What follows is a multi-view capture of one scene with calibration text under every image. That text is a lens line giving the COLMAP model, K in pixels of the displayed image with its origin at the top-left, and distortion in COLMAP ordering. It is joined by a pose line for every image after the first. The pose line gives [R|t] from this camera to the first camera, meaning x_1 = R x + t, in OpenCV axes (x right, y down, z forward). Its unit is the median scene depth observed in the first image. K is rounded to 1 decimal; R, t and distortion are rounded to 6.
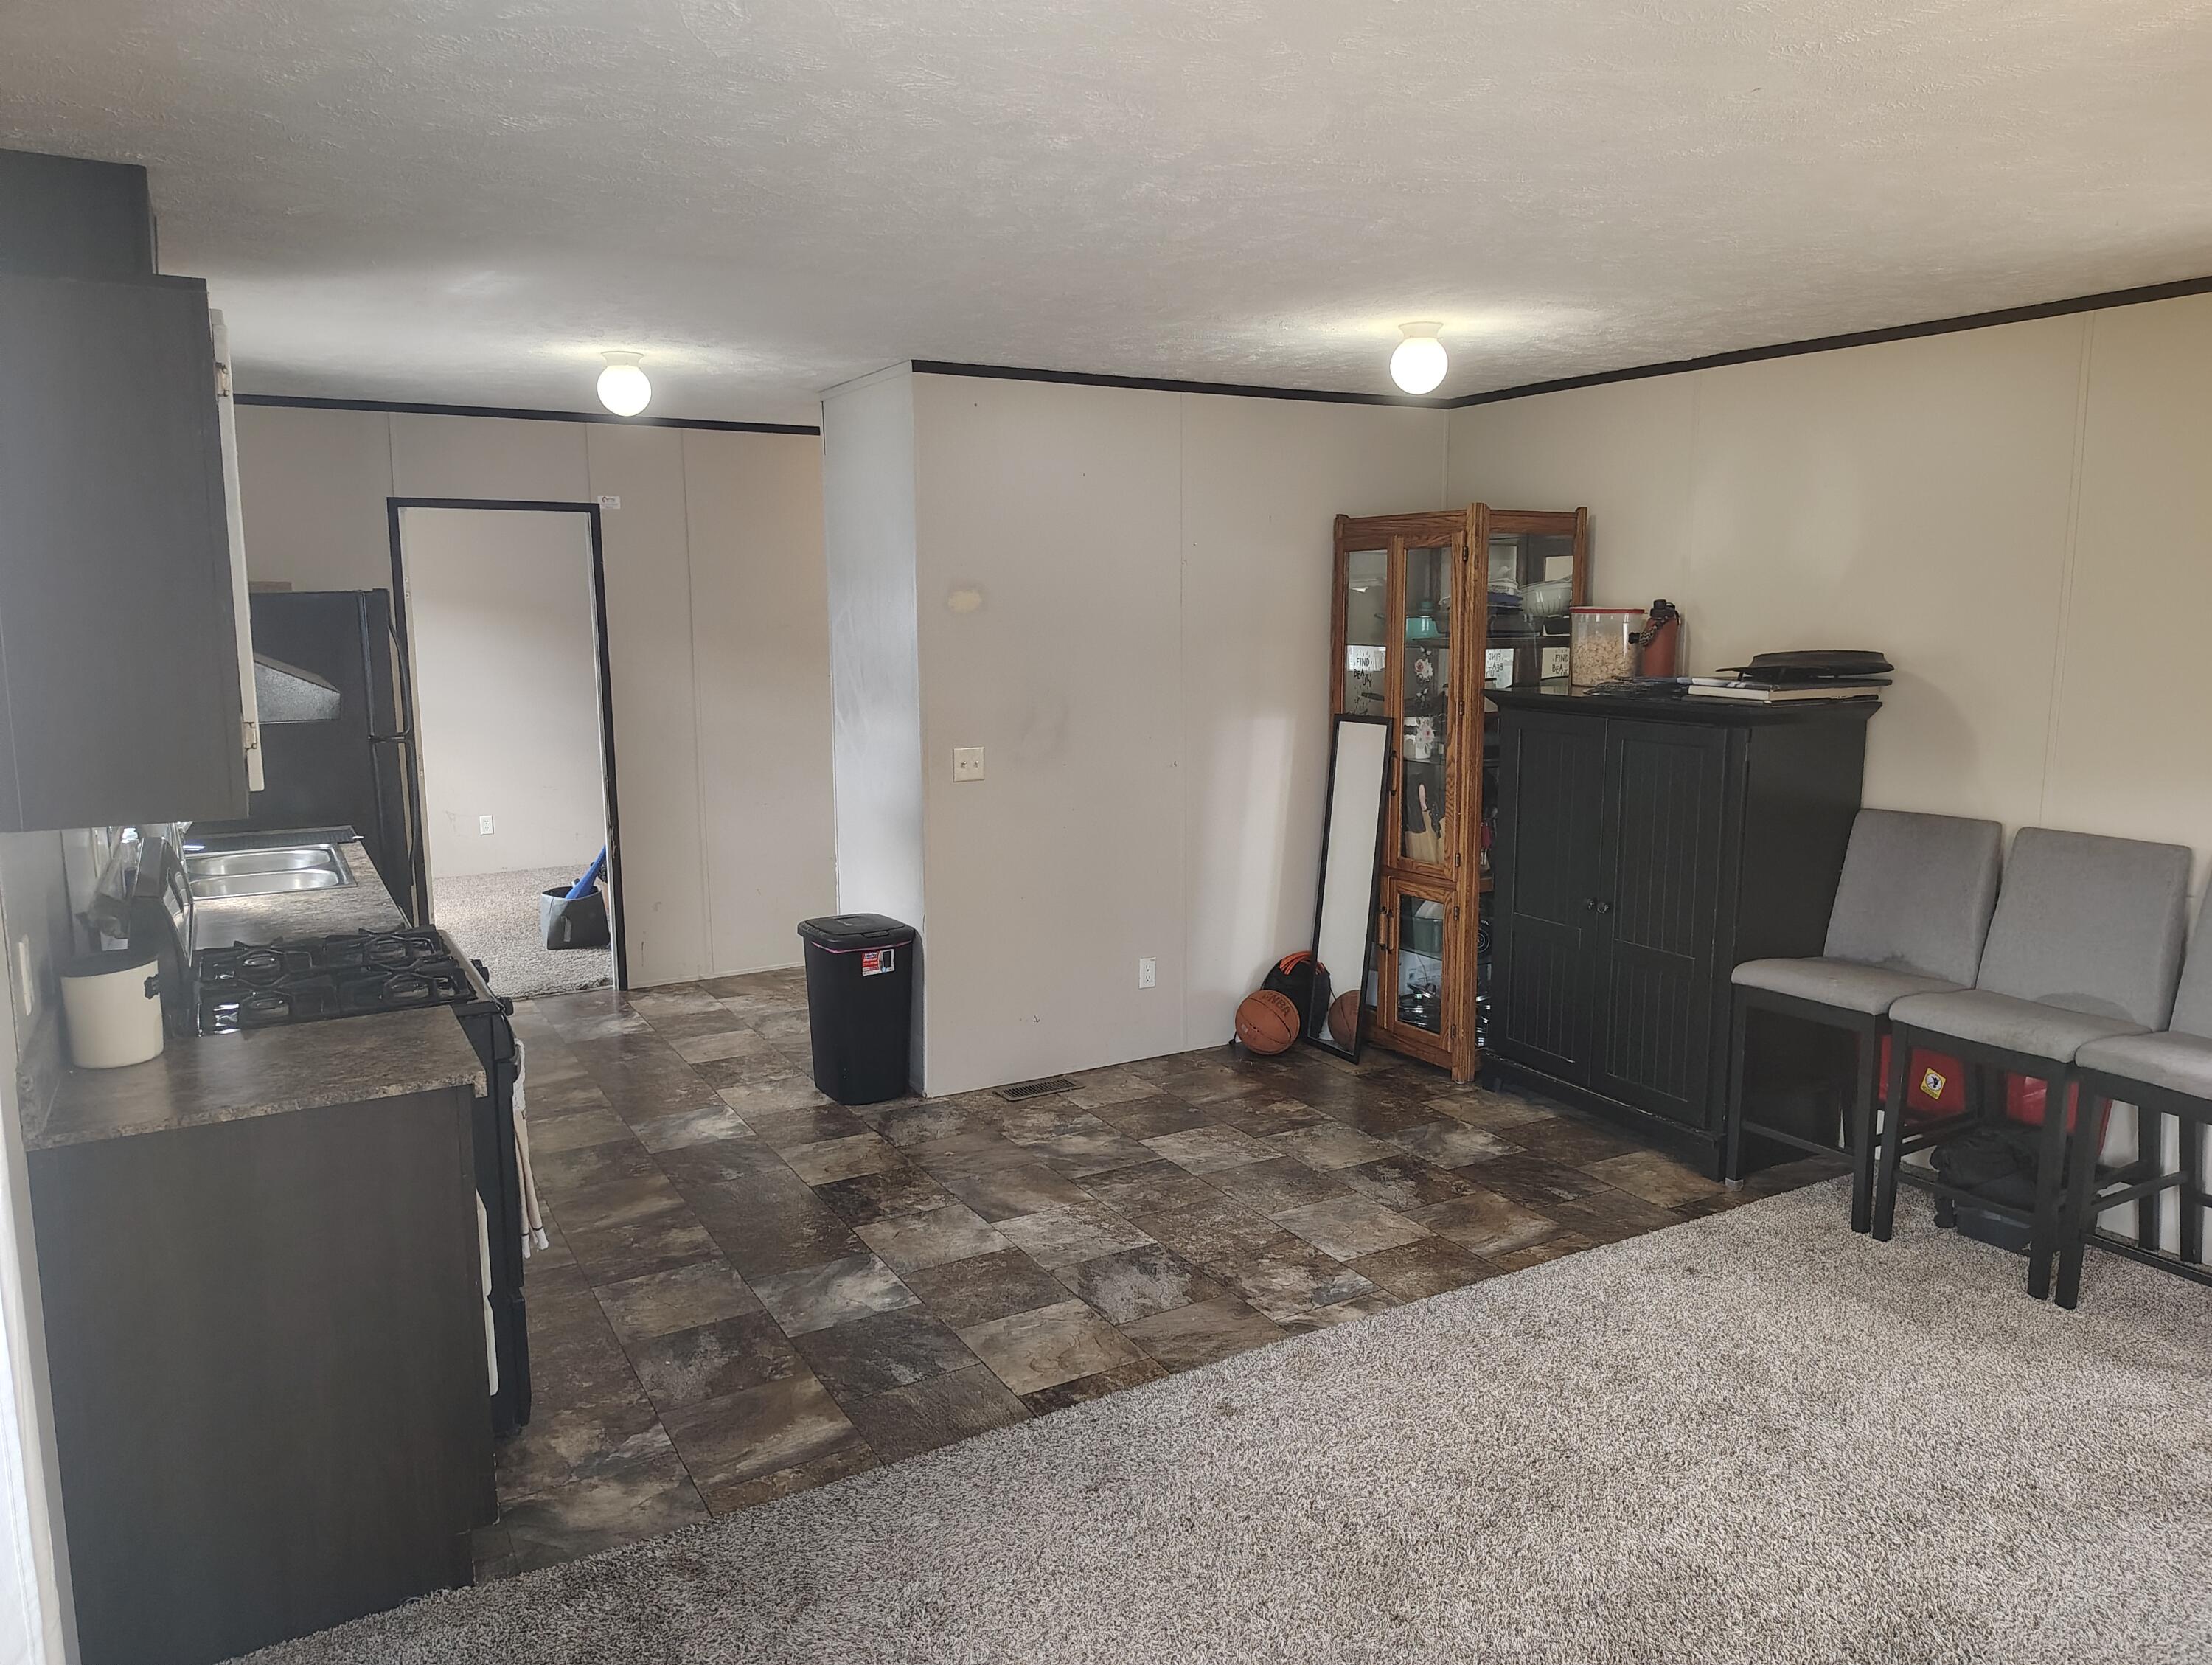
lens RADIAL K [[1509.7, 0, 1124.0], [0, 1509.7, 826.0], [0, 0, 1]] dist [0.047587, -0.053385]
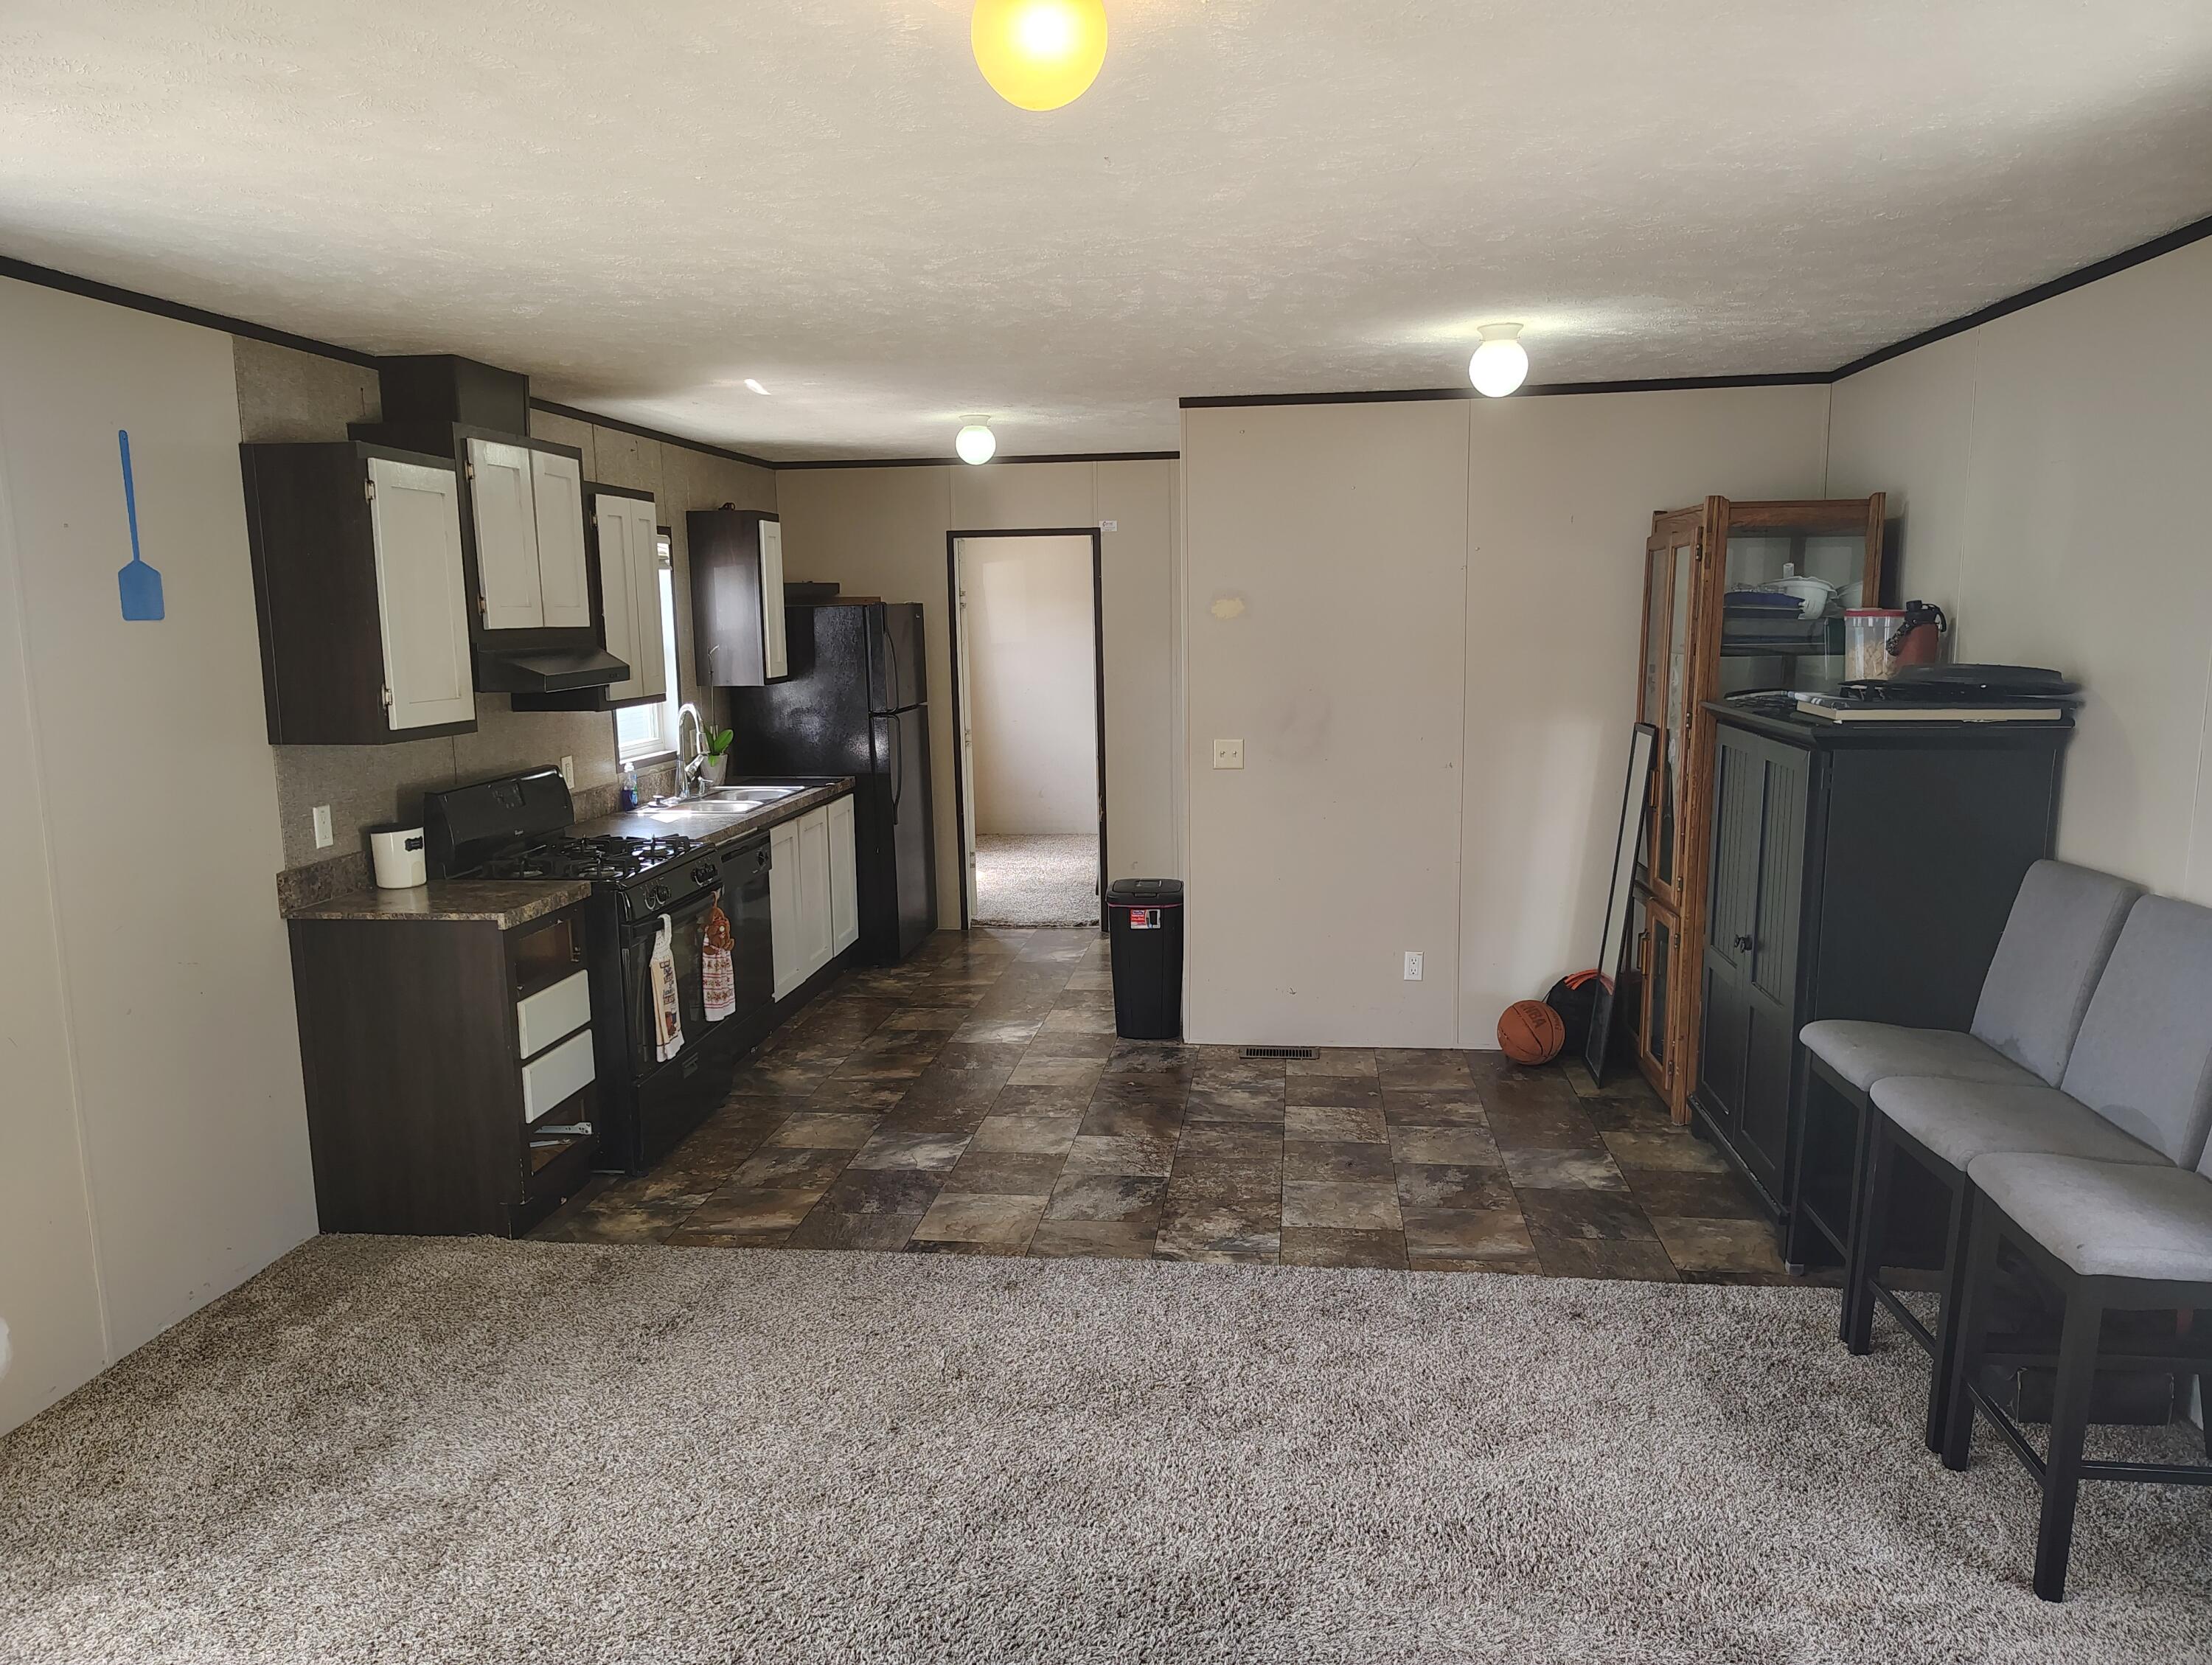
lens RADIAL K [[1509.7, 0, 1113.9], [0, 1509.7, 857.1], [0, 0, 1]] dist [0.047587, -0.053385]
pose [[0.801588, 0.091605, -0.590818, 0.577136], [-0.077976, 0.995770, 0.048599, -0.014277], [0.592771, 0.007114, 0.805340, 0.053470]]
